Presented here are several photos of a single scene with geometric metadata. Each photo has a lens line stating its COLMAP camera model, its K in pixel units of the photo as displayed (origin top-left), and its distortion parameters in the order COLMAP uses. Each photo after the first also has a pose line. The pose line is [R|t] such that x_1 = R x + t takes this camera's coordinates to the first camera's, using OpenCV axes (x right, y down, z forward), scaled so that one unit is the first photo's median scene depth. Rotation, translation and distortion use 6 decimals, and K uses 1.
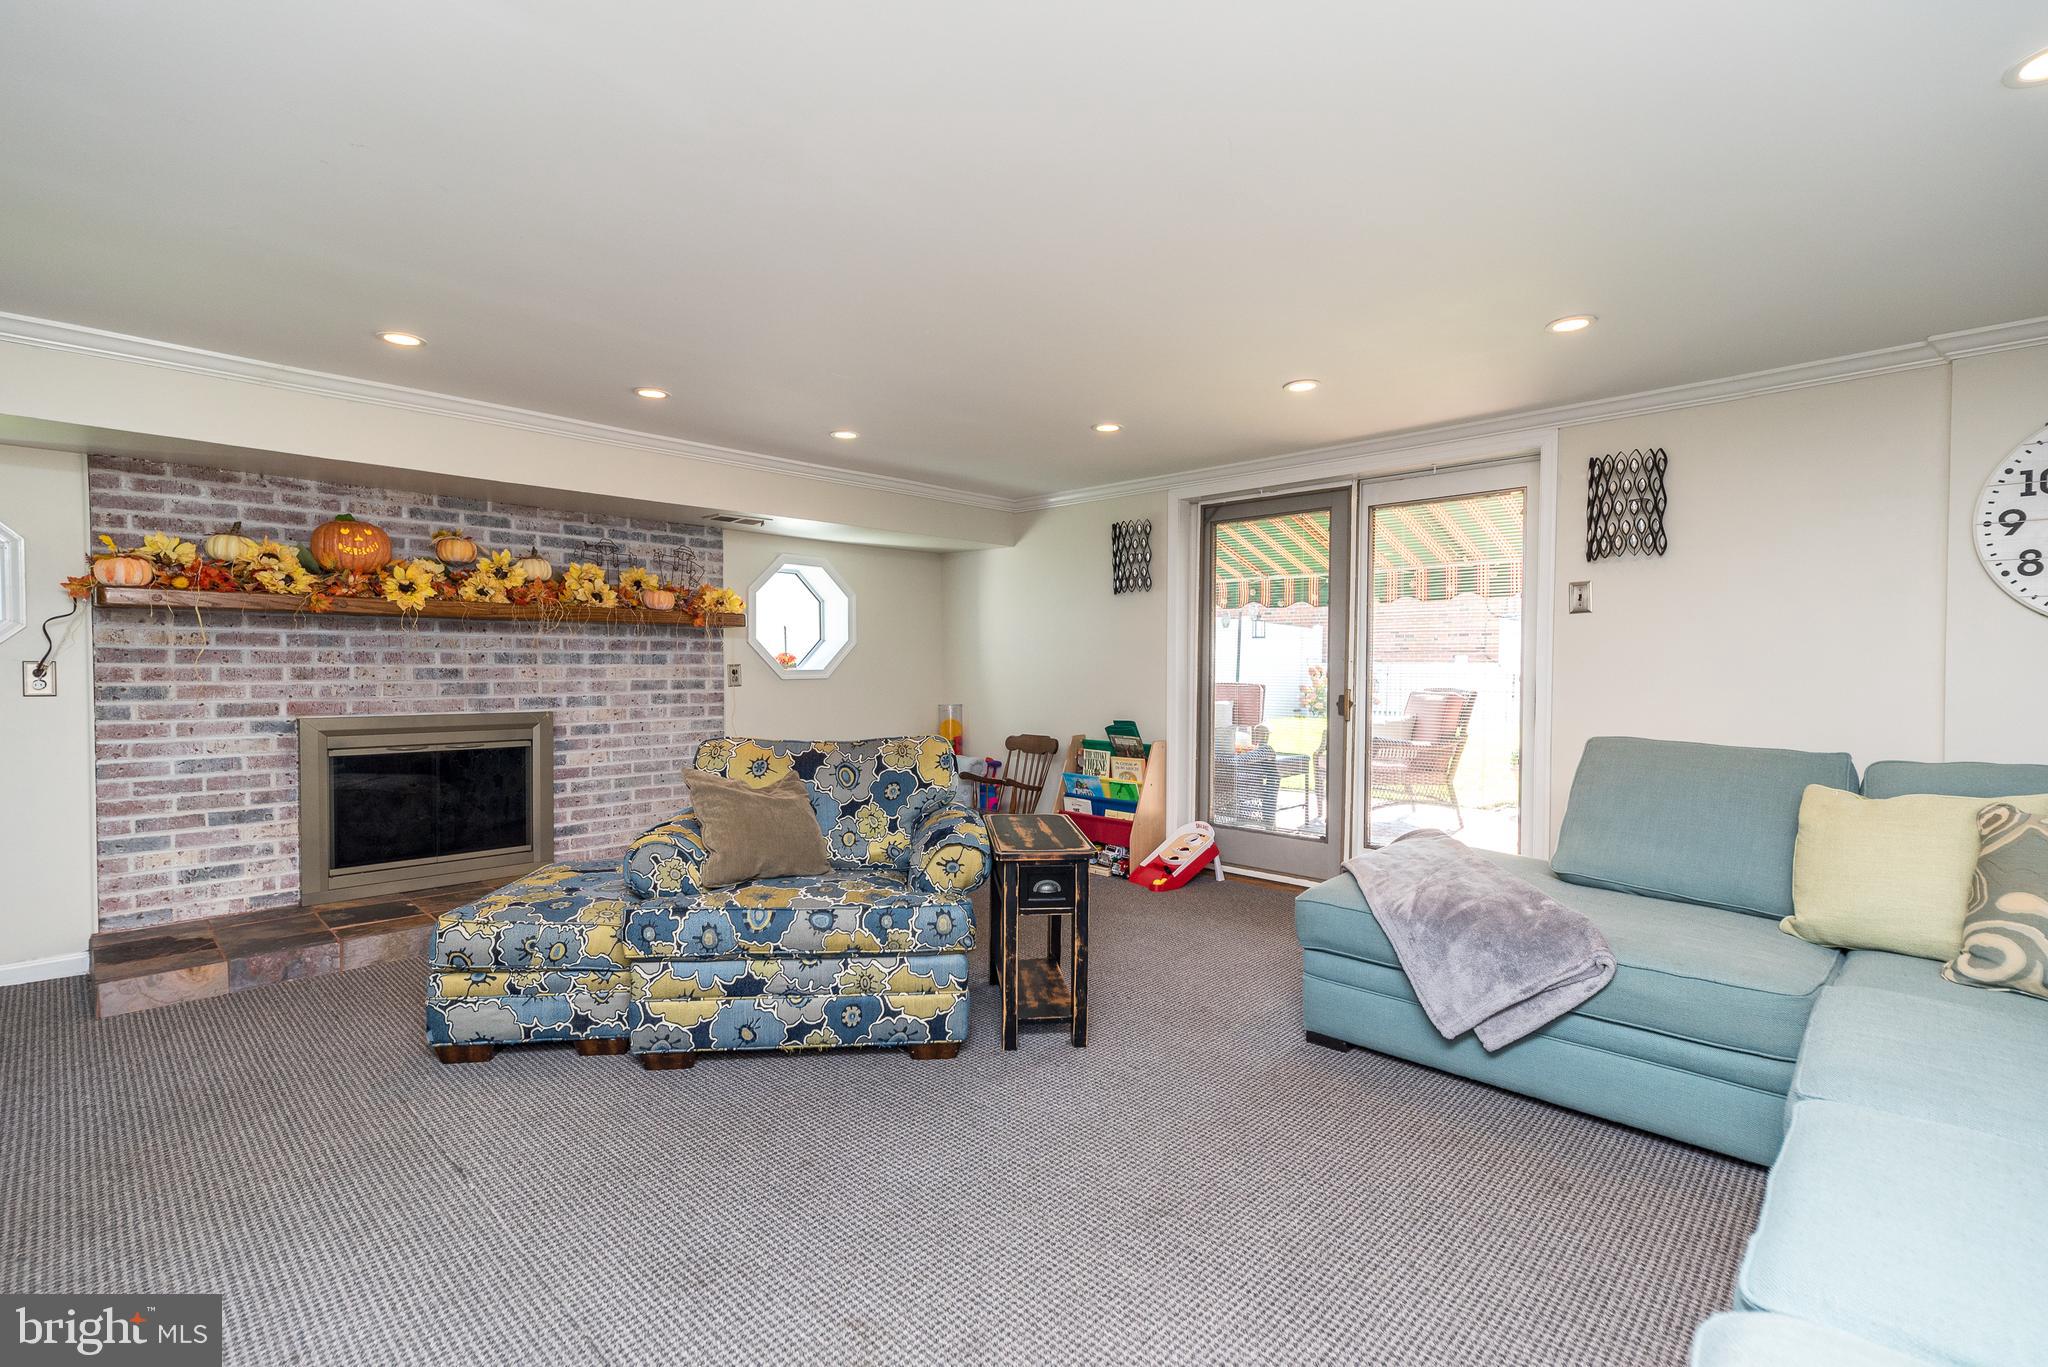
lens RADIAL K [[892.9, 0, 1058.4], [0, 892.9, 680.3], [0, 0, 1]] dist [0.004549, 0.000898]
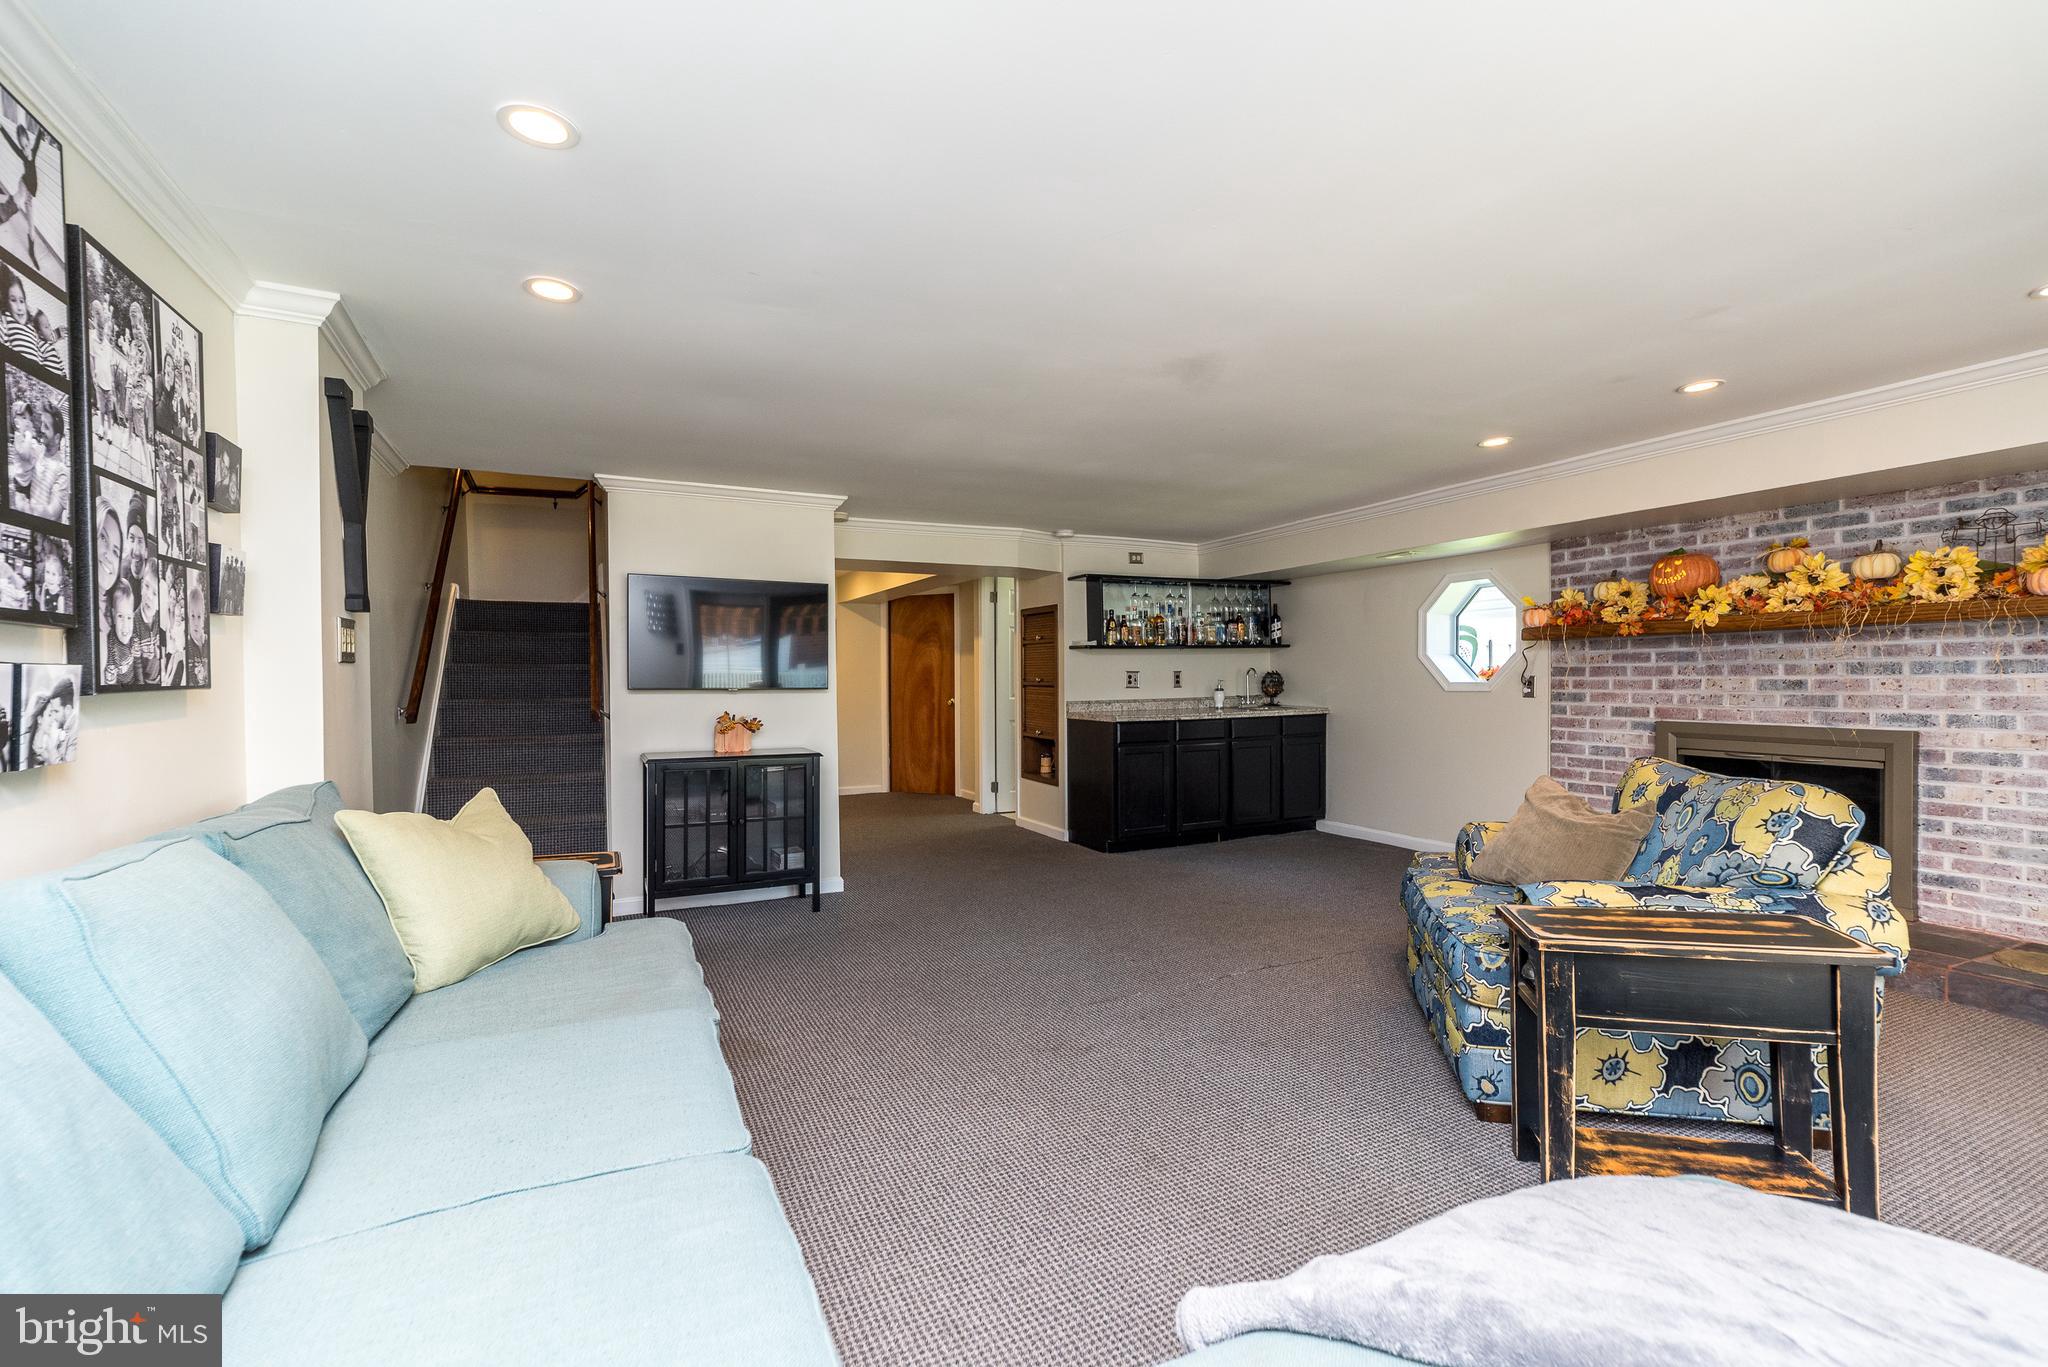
lens RADIAL K [[892.9, 0, 1010.2], [0, 892.9, 680.6], [0, 0, 1]] dist [0.004549, 0.000898]
pose [[-0.361797, -0.000266, -0.932257, 0.598918], [-0.010904, 0.999933, 0.003946, -0.007413], [0.932193, 0.011593, -0.361775, 0.593710]]
